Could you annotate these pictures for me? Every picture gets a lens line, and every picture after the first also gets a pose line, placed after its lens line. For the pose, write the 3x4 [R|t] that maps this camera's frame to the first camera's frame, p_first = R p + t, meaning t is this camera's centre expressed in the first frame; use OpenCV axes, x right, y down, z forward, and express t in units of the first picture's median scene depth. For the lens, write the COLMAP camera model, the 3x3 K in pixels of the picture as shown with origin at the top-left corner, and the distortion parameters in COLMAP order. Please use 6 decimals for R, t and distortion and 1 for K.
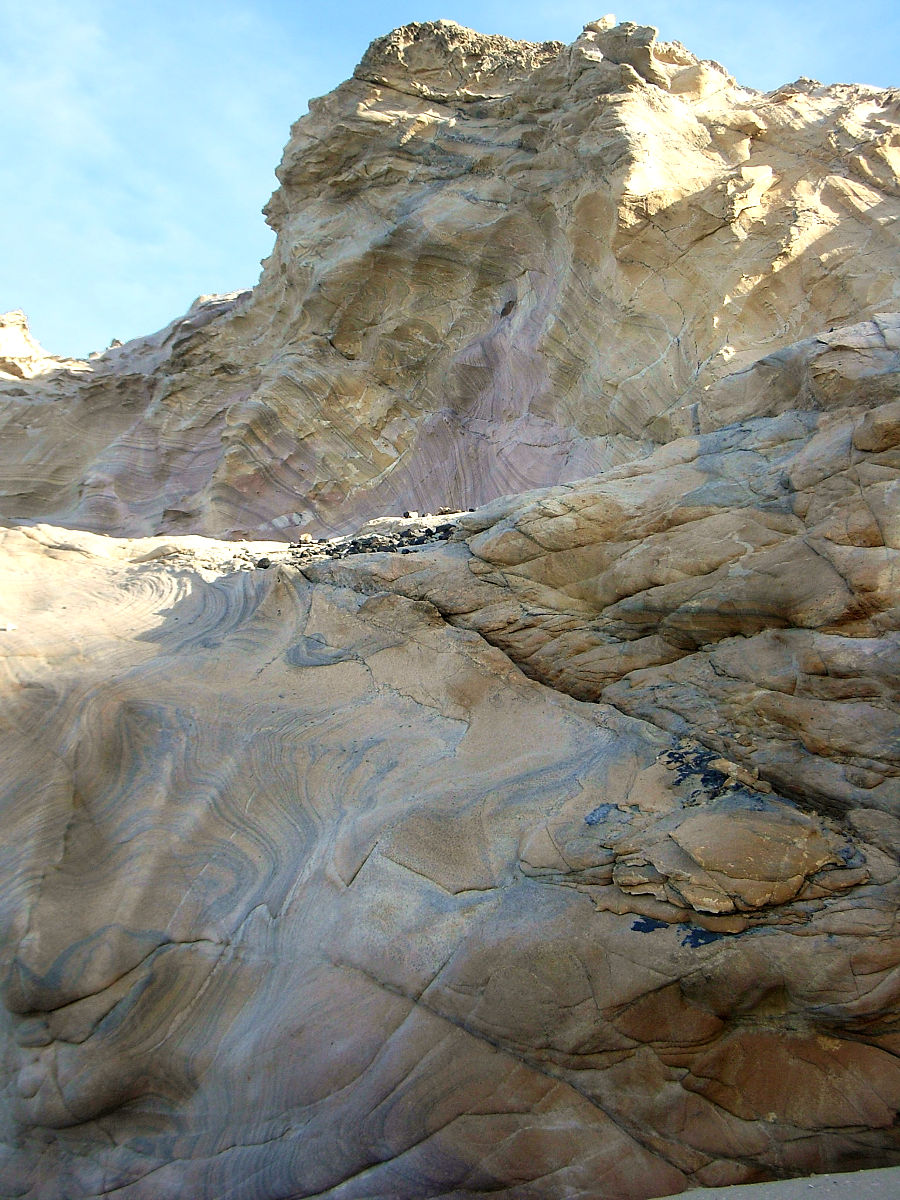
lens RADIAL K [[2163.4, 0, 450.0], [0, 2163.4, 601.6], [0, 0, 1]] dist [0.259104, 0.000000]
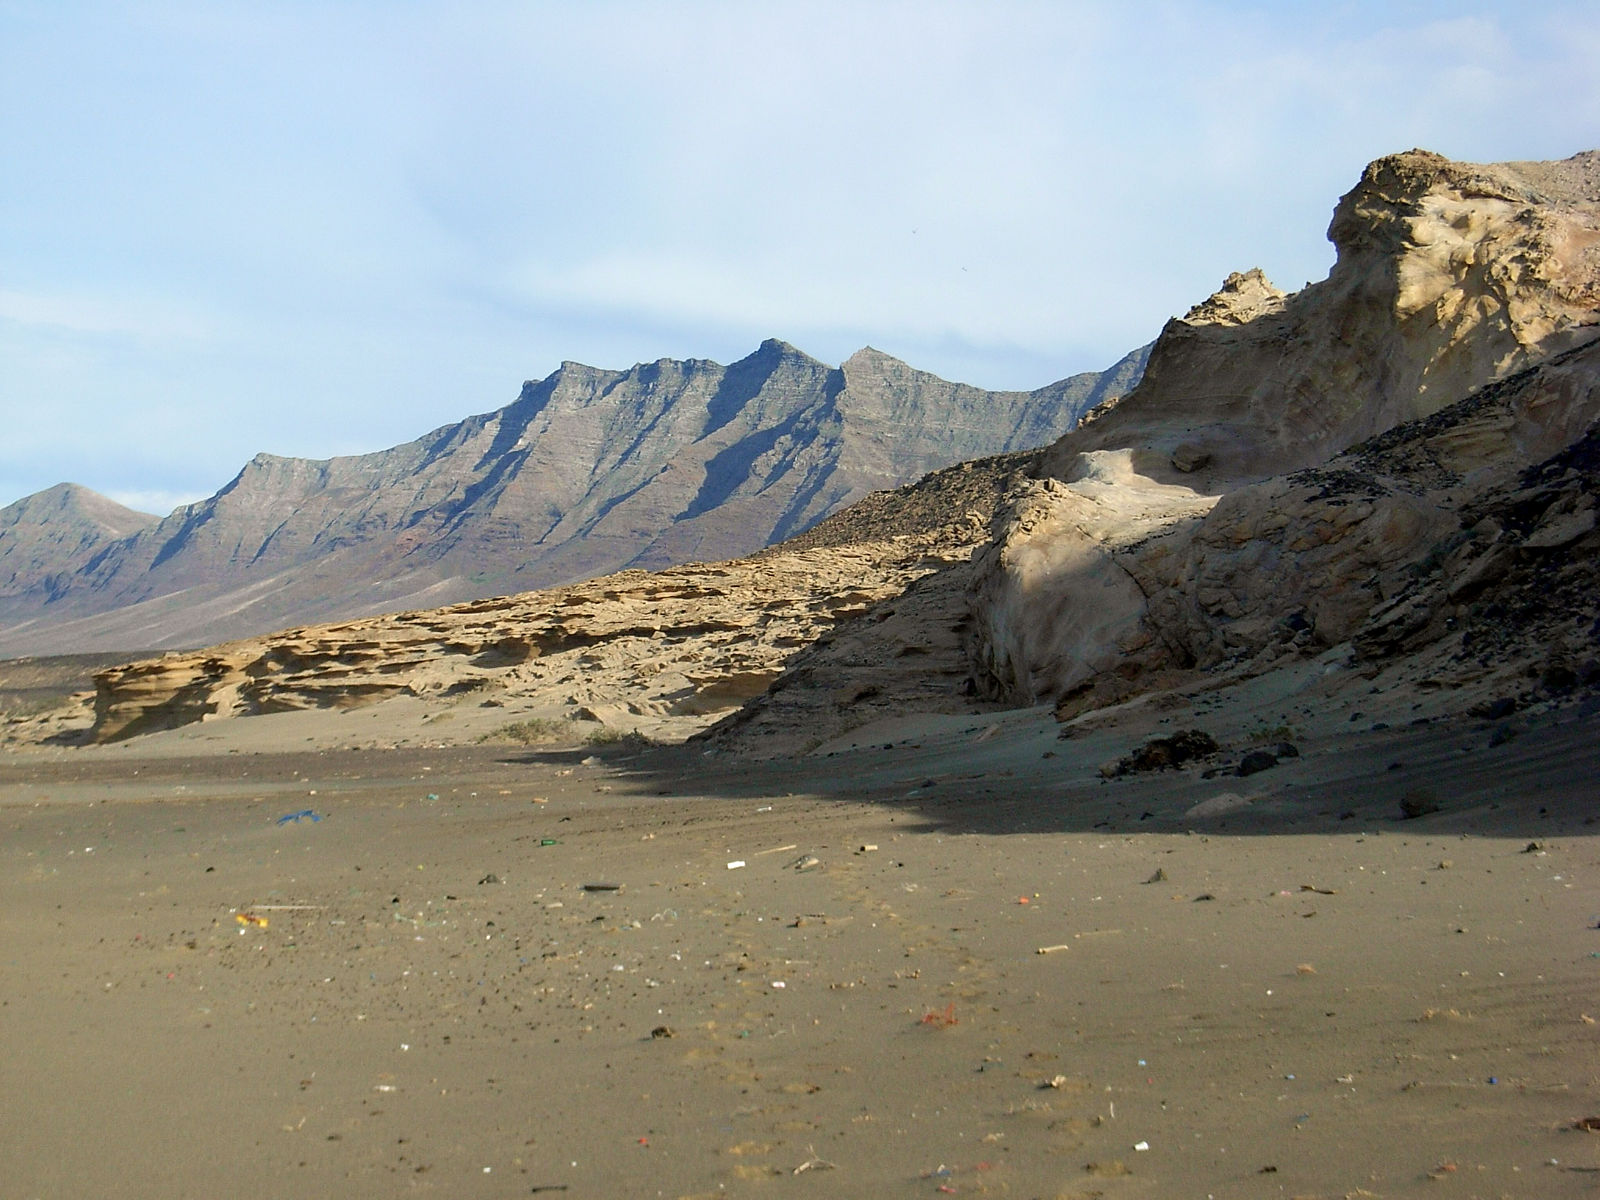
lens RADIAL K [[3451.7, 0, 800.0], [0, 3451.7, 600.0], [0, 0, 1]] dist [-0.025722, 0.000000]
pose [[0.861530, -0.025111, -0.507085, 1.127357], [0.104252, 0.986243, 0.128283, -0.345928], [0.496887, -0.163384, 0.852296, -1.980097]]
